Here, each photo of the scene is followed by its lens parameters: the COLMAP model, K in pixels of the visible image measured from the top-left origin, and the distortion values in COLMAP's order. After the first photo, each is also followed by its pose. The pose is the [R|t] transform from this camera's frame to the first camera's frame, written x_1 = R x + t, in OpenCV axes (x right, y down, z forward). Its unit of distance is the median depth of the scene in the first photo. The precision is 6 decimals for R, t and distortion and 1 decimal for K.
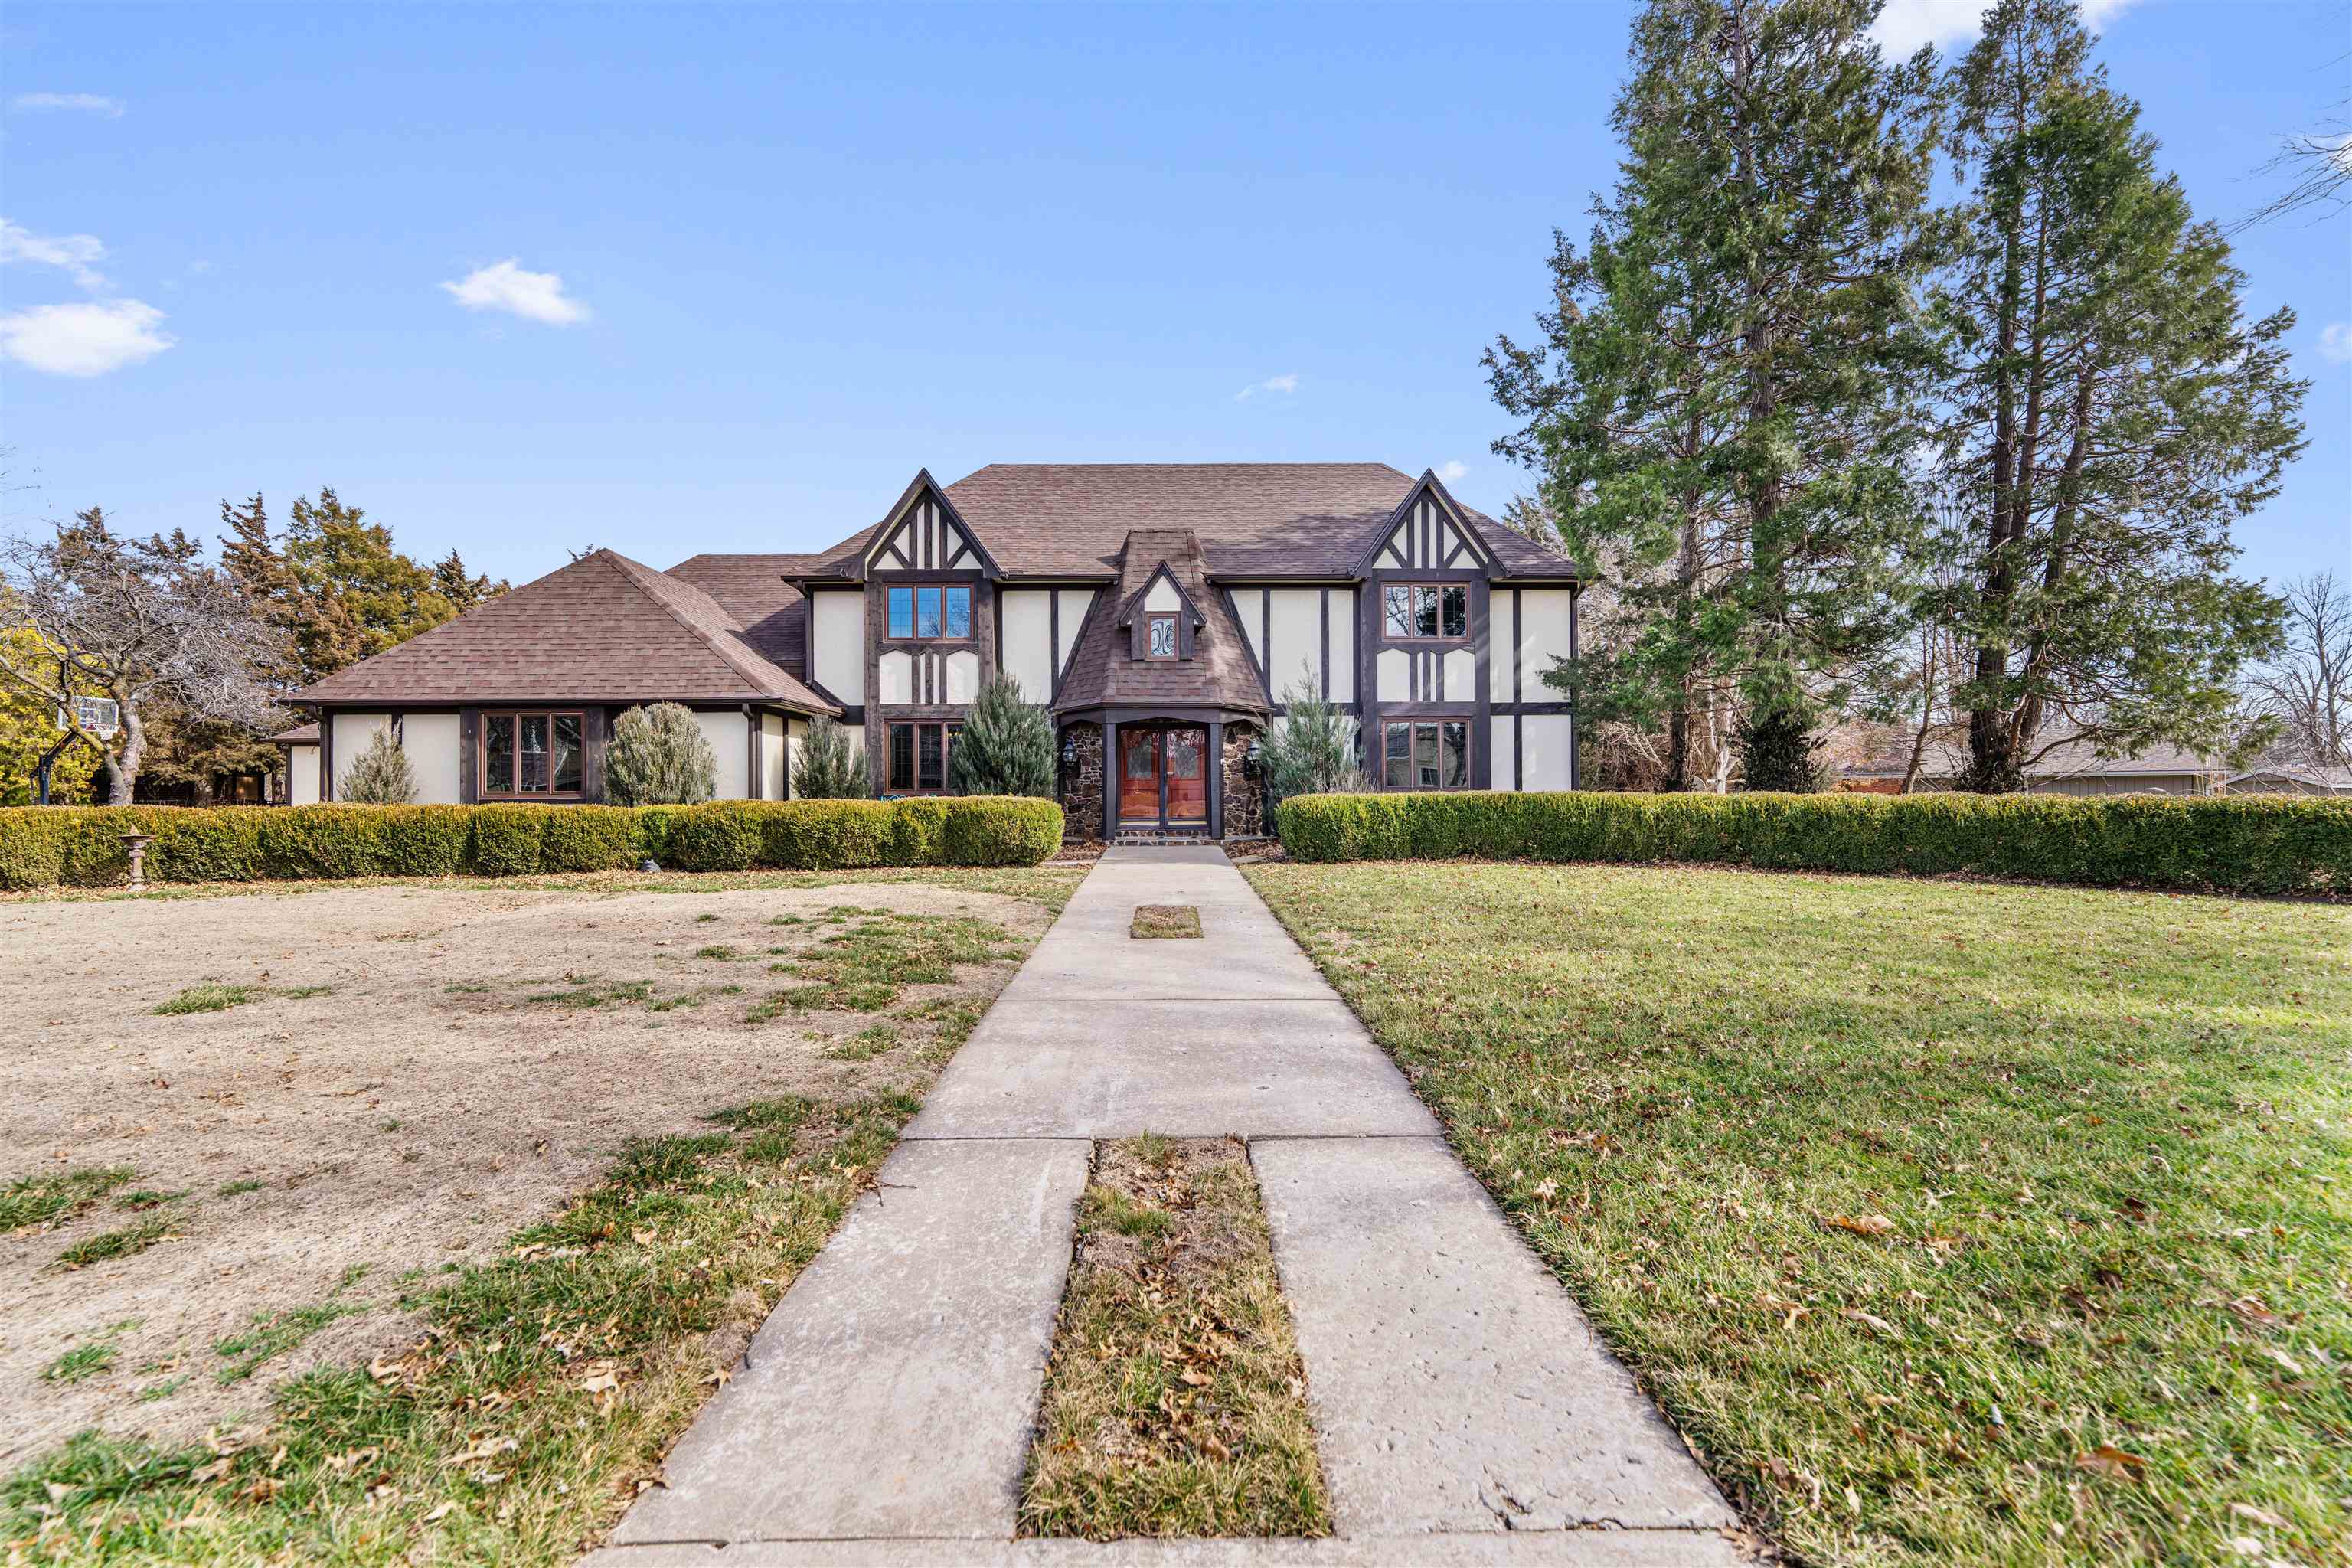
lens RADIAL K [[967.5, 0, 1176.6], [0, 967.5, 792.8], [0, 0, 1]] dist [-0.009916, 0.000485]
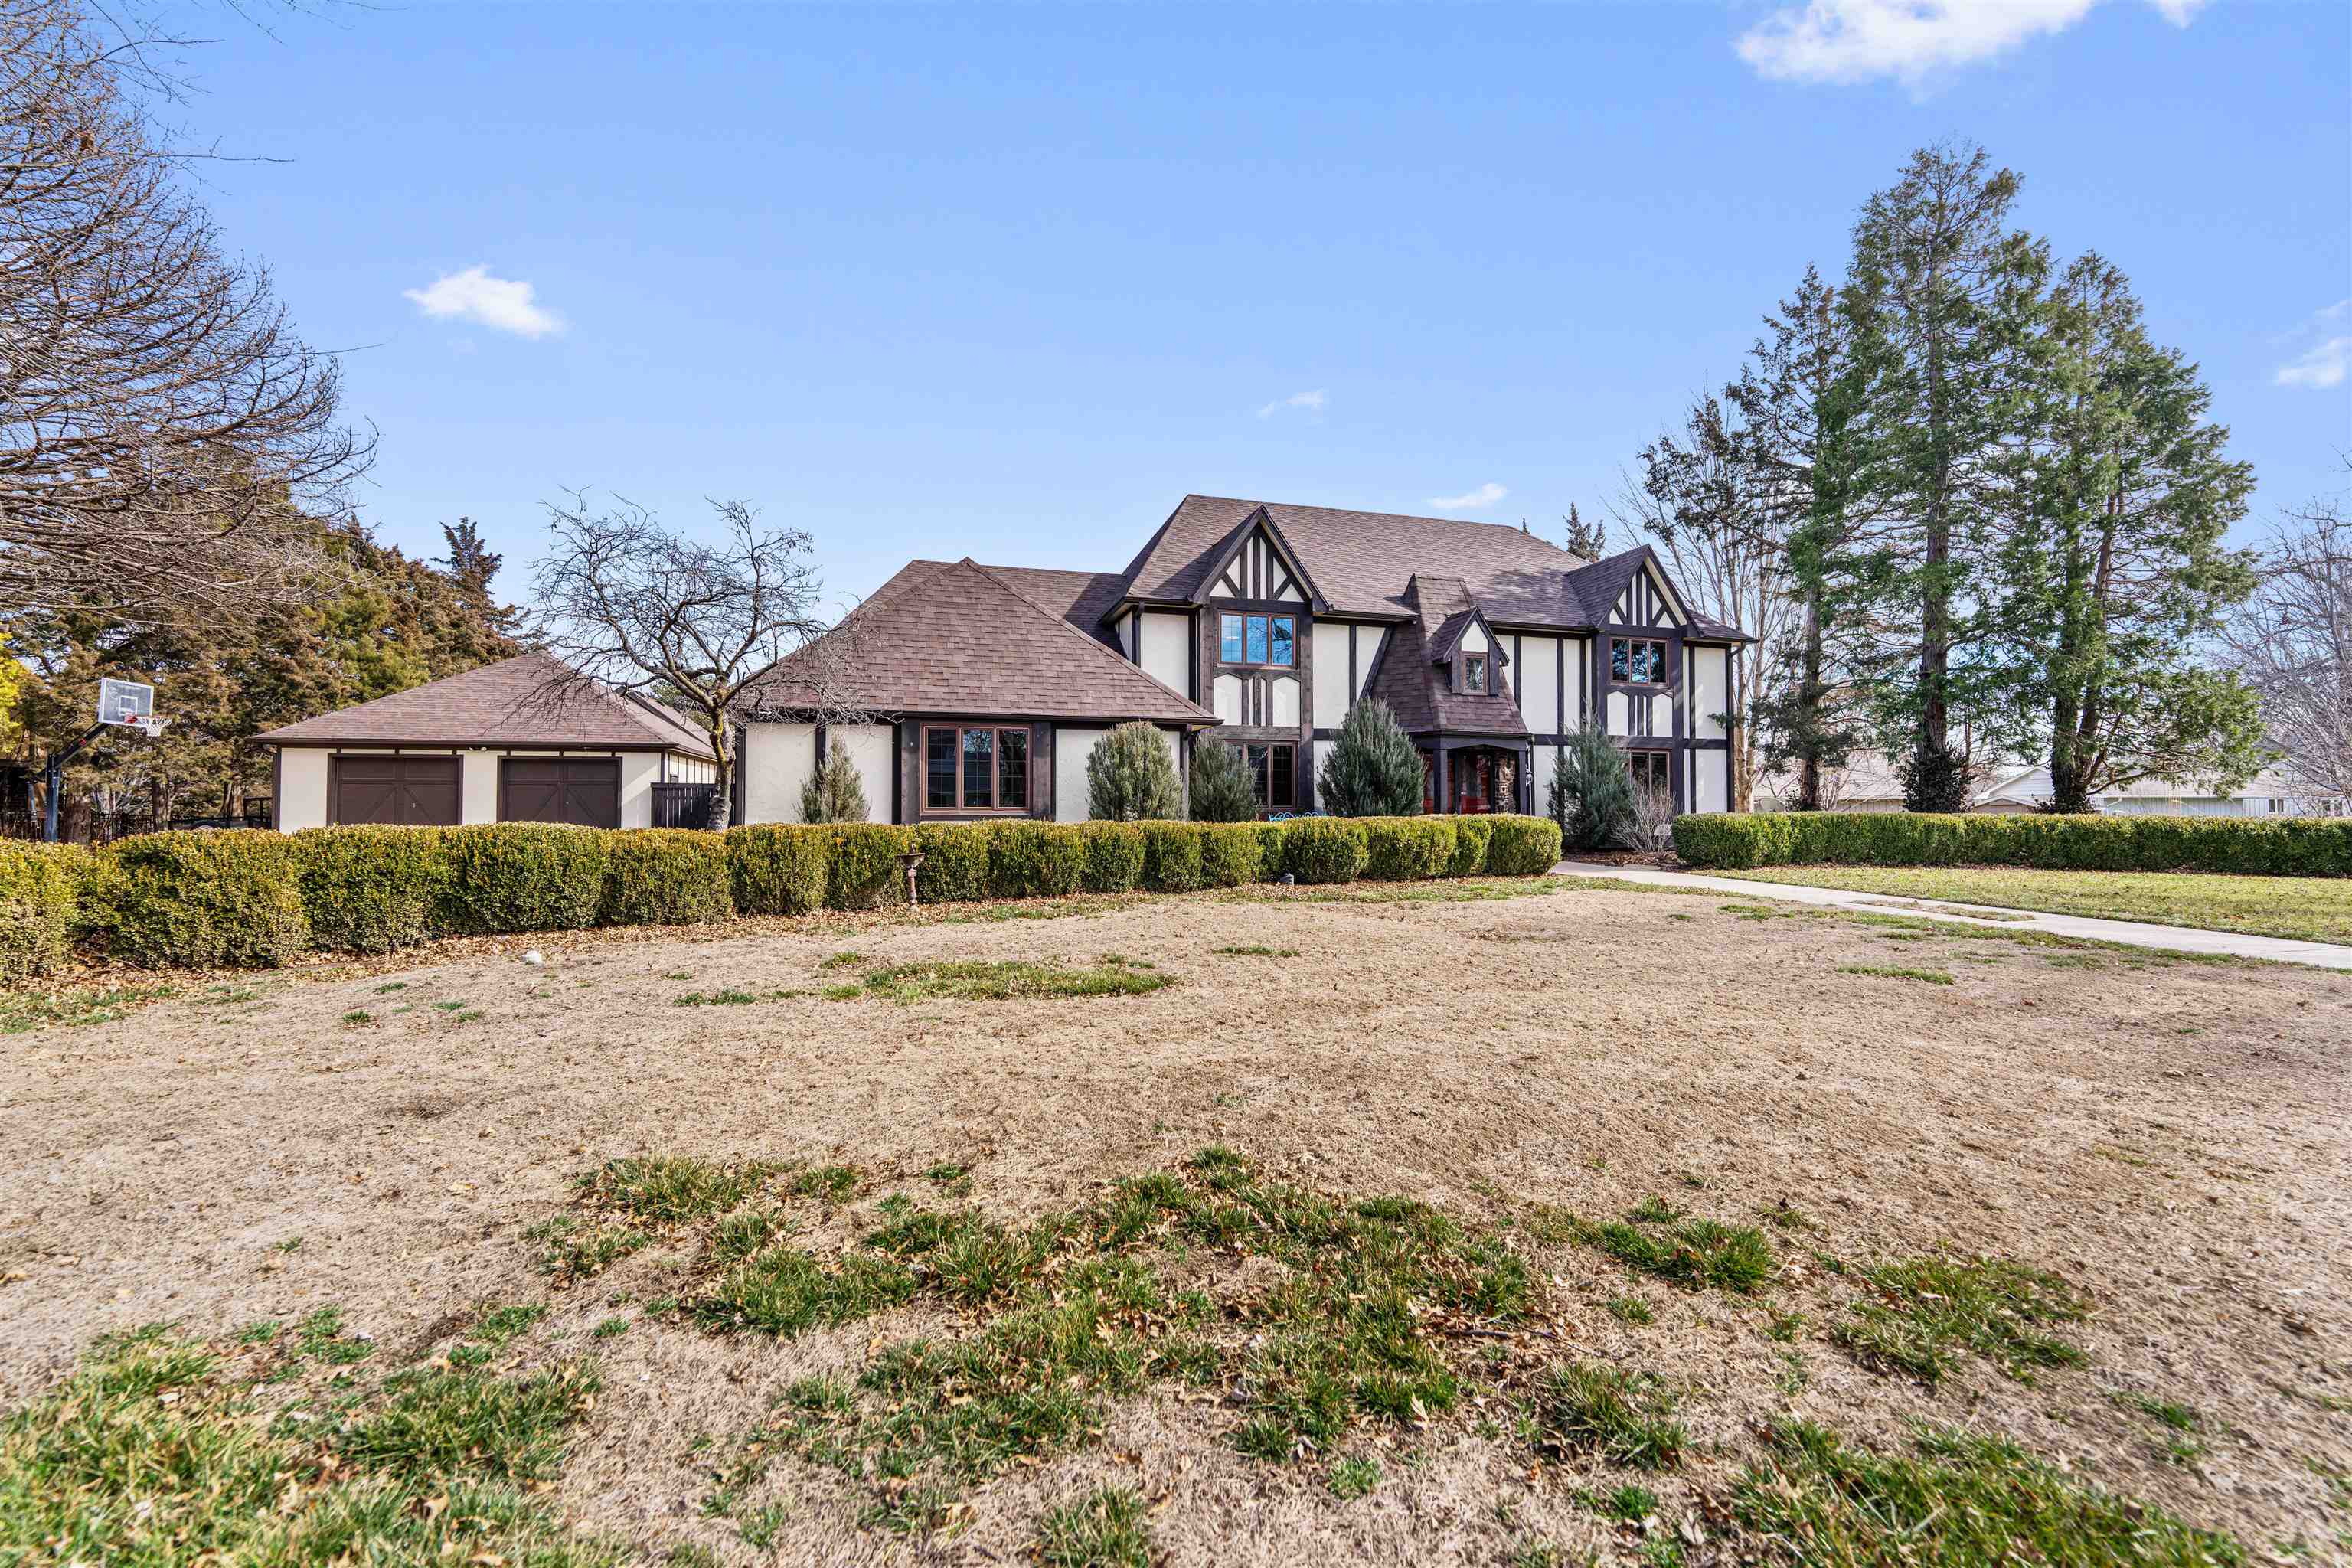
lens RADIAL K [[967.5, 0, 1194.8], [0, 967.5, 791.4], [0, 0, 1]] dist [-0.009916, 0.000485]
pose [[0.959986, 0.010027, 0.279870, -0.615344], [-0.004850, 0.999804, -0.019185, -0.000168], [-0.280007, 0.017060, 0.959846, 0.005964]]
